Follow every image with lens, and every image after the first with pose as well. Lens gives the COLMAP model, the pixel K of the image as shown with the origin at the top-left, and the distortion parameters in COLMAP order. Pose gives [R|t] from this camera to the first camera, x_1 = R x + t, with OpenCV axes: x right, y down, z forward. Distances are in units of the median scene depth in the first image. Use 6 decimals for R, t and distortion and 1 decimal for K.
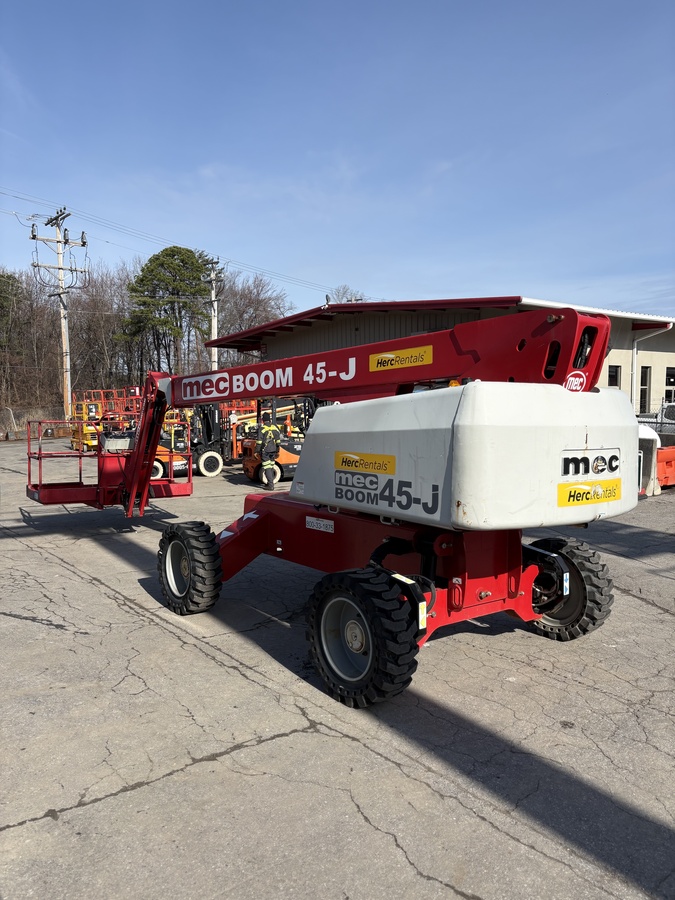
lens RADIAL K [[680.4, 0, 335.8], [0, 680.4, 453.7], [0, 0, 1]] dist [0.028460, -0.011799]
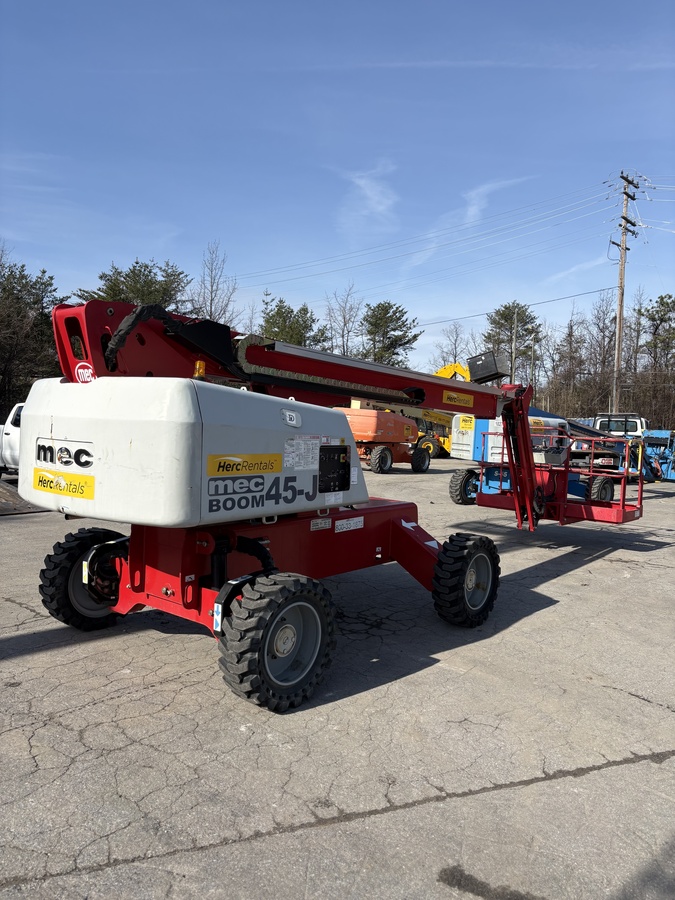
lens RADIAL K [[680.4, 0, 335.4], [0, 680.4, 454.1], [0, 0, 1]] dist [0.028460, -0.011799]
pose [[0.220413, 0.046831, -0.974282, 1.097558], [-0.090144, 0.995550, 0.027460, -0.037594], [0.971232, 0.081774, 0.223653, 0.889824]]
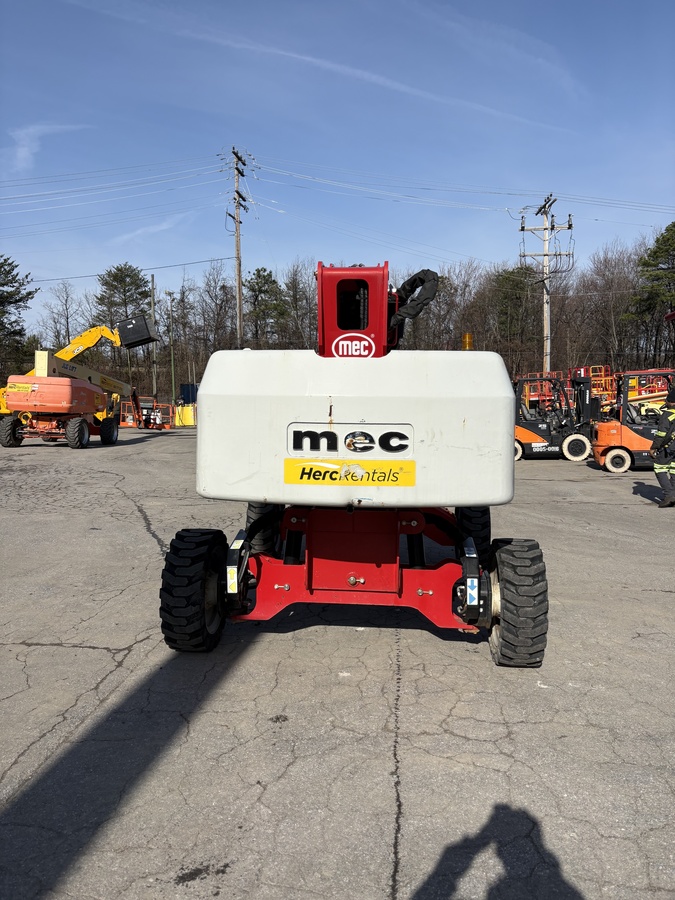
lens RADIAL K [[680.4, 0, 336.2], [0, 680.4, 455.7], [0, 0, 1]] dist [0.028460, -0.011799]
pose [[0.732710, 0.056899, -0.678159, 0.725040], [-0.038909, 0.998371, 0.041727, -0.000636], [0.679428, -0.004187, 0.733730, 0.272457]]
